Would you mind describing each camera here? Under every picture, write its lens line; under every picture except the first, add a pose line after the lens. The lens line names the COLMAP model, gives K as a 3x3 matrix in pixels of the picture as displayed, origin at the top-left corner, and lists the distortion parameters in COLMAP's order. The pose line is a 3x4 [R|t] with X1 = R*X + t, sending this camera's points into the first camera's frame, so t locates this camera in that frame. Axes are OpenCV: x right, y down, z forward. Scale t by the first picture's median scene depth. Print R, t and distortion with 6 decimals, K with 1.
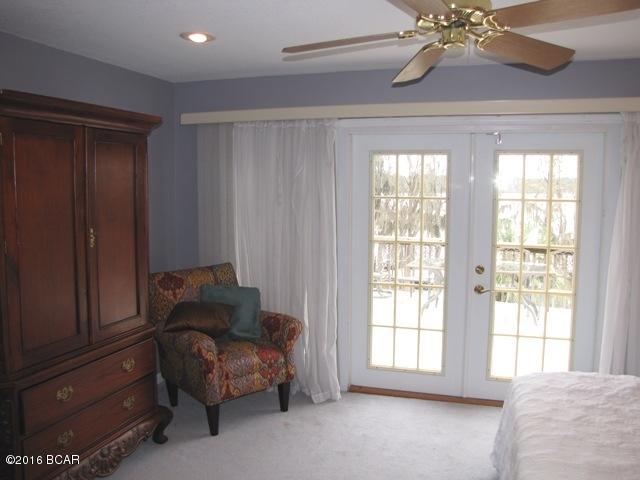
lens RADIAL K [[582.1, 0, 320.0], [0, 582.1, 240.0], [0, 0, 1]] dist [-0.007782, -0.002936]
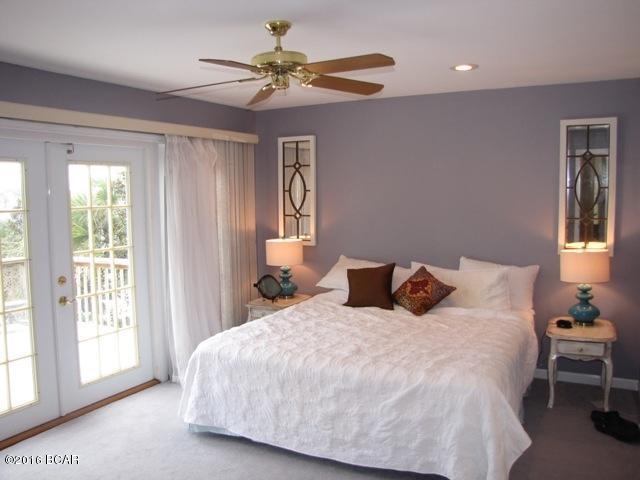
lens RADIAL K [[582.1, 0, 320.0], [0, 582.1, 240.0], [0, 0, 1]] dist [-0.007782, -0.002936]
pose [[0.202618, -0.086162, 0.975460, -0.616831], [0.122253, 0.990554, 0.062102, -0.025771], [-0.971597, 0.106670, 0.211238, 0.384644]]
